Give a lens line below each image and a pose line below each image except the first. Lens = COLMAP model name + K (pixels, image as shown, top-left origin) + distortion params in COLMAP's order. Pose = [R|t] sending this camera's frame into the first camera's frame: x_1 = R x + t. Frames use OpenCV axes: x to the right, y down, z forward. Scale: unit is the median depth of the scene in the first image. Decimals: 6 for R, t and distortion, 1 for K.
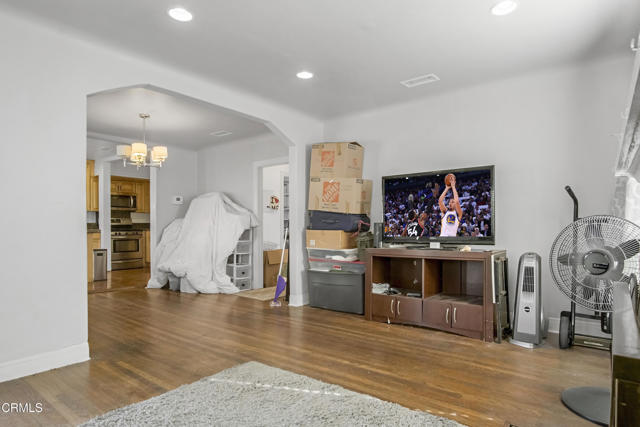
lens RADIAL K [[366.7, 0, 320.9], [0, 366.7, 227.0], [0, 0, 1]] dist [-0.016034, 0.000301]
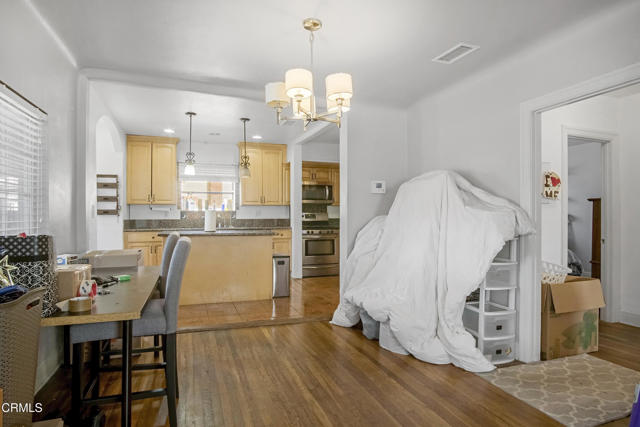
lens RADIAL K [[361.3, 0, 317.0], [0, 361.3, 216.1], [0, 0, 1]] dist [-0.024103, -0.000147]
pose [[0.845794, 0.003319, -0.533500, -0.154304], [-0.004634, 0.999989, -0.001124, -0.022765], [0.533490, 0.003423, 0.845800, 0.435889]]
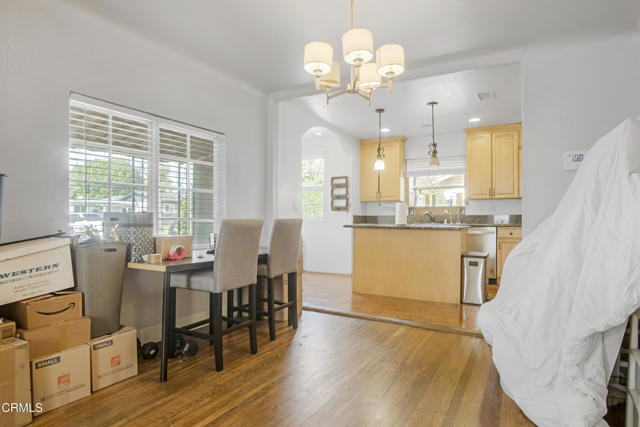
lens RADIAL K [[366.7, 0, 320.9], [0, 366.7, 227.0], [0, 0, 1]] dist [-0.016034, 0.000301]
pose [[0.155101, 0.027492, -0.987516, -0.013585], [-0.007594, 0.999616, 0.026636, -0.004845], [0.987869, 0.003368, 0.155250, 0.683255]]
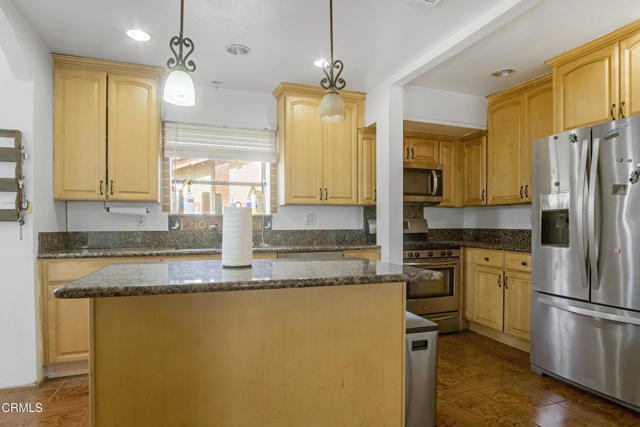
lens RADIAL K [[366.7, 0, 320.9], [0, 366.7, 227.0], [0, 0, 1]] dist [-0.016034, 0.000301]
pose [[0.846614, 0.006222, -0.532172, -0.555375], [-0.004881, 0.999980, 0.003927, -0.021760], [0.532186, -0.000727, 0.846627, 0.761552]]
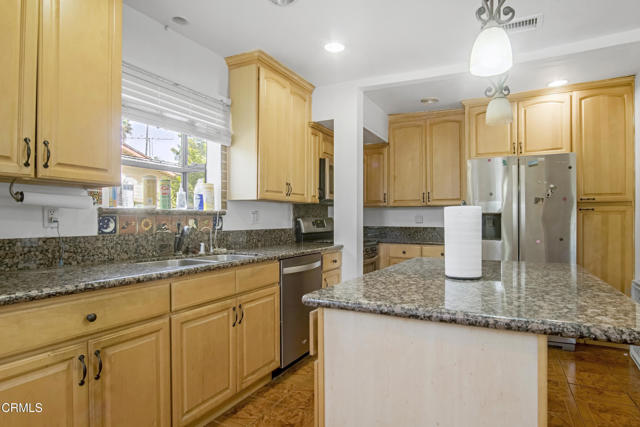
lens RADIAL K [[361.3, 0, 317.0], [0, 361.3, 216.1], [0, 0, 1]] dist [-0.024103, -0.000147]
pose [[0.984627, 0.007417, 0.174512, -0.907780], [-0.004562, 0.999849, -0.016757, -0.025697], [-0.174610, 0.015704, 0.984513, 0.752709]]
